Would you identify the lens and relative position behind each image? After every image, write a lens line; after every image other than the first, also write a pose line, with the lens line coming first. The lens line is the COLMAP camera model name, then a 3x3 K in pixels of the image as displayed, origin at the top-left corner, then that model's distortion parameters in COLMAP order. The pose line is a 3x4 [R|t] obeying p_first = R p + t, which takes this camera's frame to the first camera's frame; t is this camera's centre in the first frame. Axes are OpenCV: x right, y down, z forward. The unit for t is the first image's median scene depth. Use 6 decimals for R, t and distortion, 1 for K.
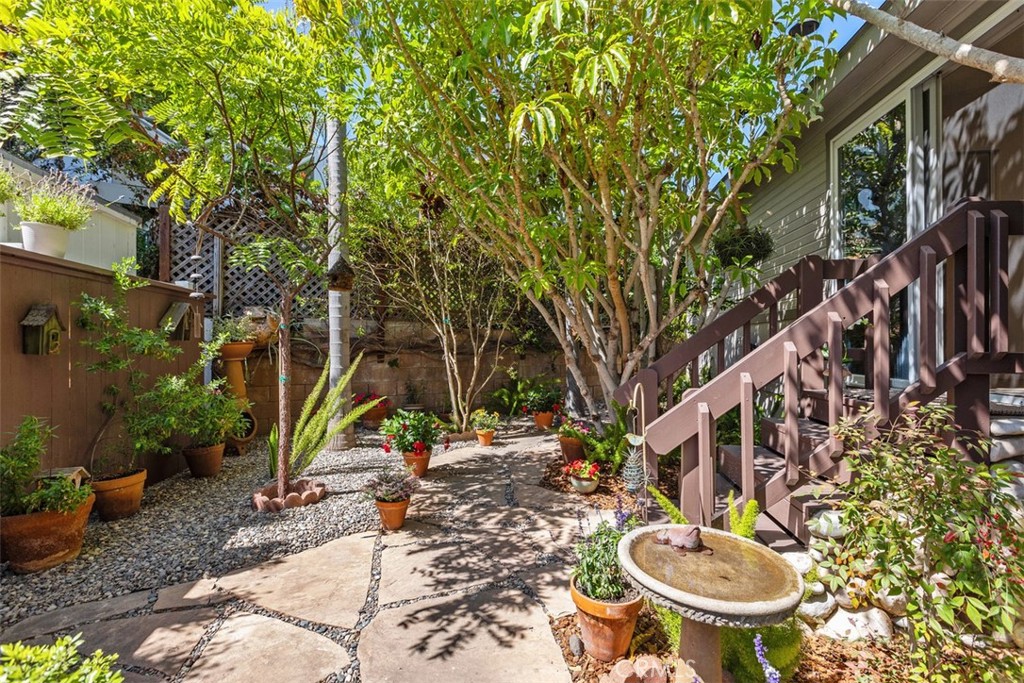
lens RADIAL K [[461.6, 0, 511.2], [0, 461.6, 341.2], [0, 0, 1]] dist [0.002370, -0.000952]
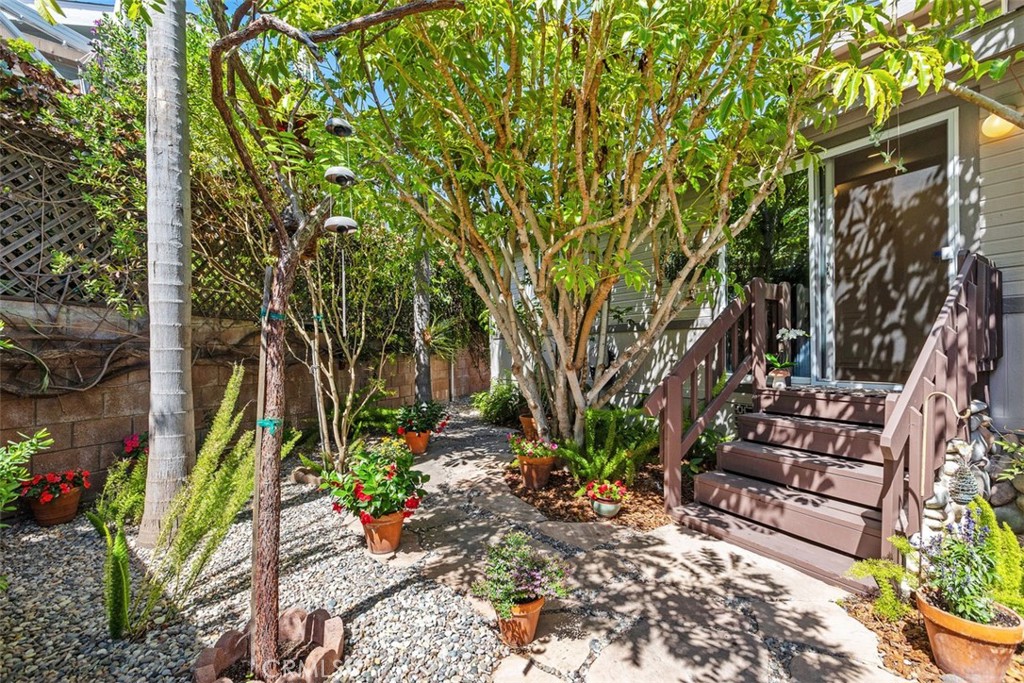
lens RADIAL K [[461.6, 0, 506.8], [0, 461.6, 340.1], [0, 0, 1]] dist [0.002370, -0.000952]
pose [[0.784768, 0.007678, 0.619743, -0.757659], [0.001675, 0.999893, -0.014510, 0.002798], [-0.619788, 0.012425, 0.784671, 0.566685]]
